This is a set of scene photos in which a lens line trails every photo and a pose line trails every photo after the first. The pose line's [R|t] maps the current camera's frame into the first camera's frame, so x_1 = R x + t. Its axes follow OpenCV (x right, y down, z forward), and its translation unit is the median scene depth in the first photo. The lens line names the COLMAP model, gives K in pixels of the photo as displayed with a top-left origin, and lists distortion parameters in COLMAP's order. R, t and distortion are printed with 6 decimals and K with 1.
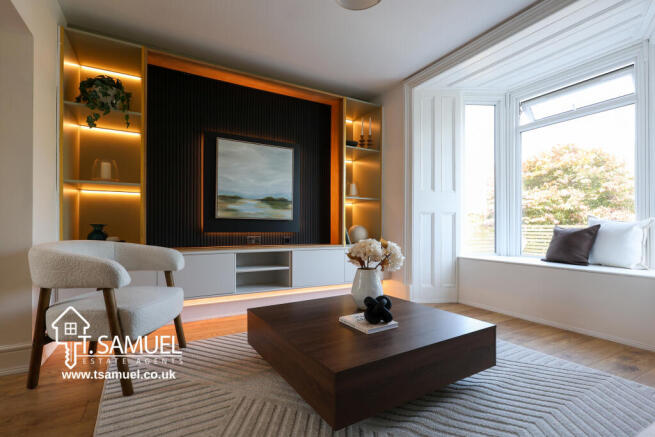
lens RADIAL K [[307.9, 0, 324.2], [0, 307.9, 222.3], [0, 0, 1]] dist [0.015008, 0.000167]
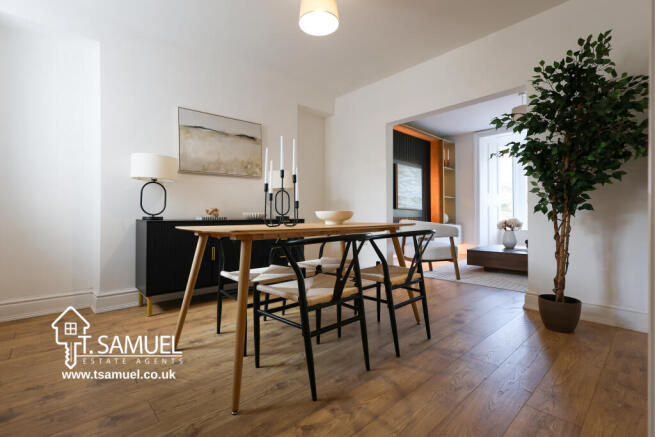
lens RADIAL K [[307.7, 0, 329.1], [0, 307.7, 212.5], [0, 0, 1]] dist [0.017923, 0.000976]
pose [[0.965814, -0.005830, 0.259170, -1.342759], [0.009060, 0.999895, -0.011269, 0.023534], [-0.259077, 0.013232, 0.965766, -0.664075]]
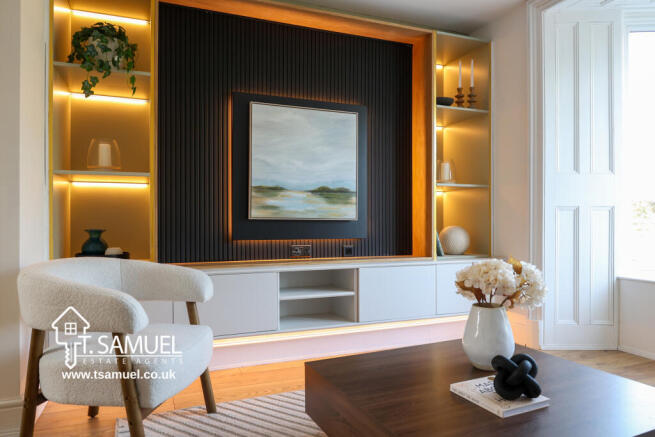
lens RADIAL K [[450.8, 0, 327.5], [0, 450.8, 218.5], [0, 0, 1]] dist [0.006143, -0.000426]
pose [[0.991247, 0.001913, -0.132010, -0.050475], [-0.000698, 0.999957, 0.009246, -0.027506], [0.132022, -0.009072, 0.991205, 0.029996]]
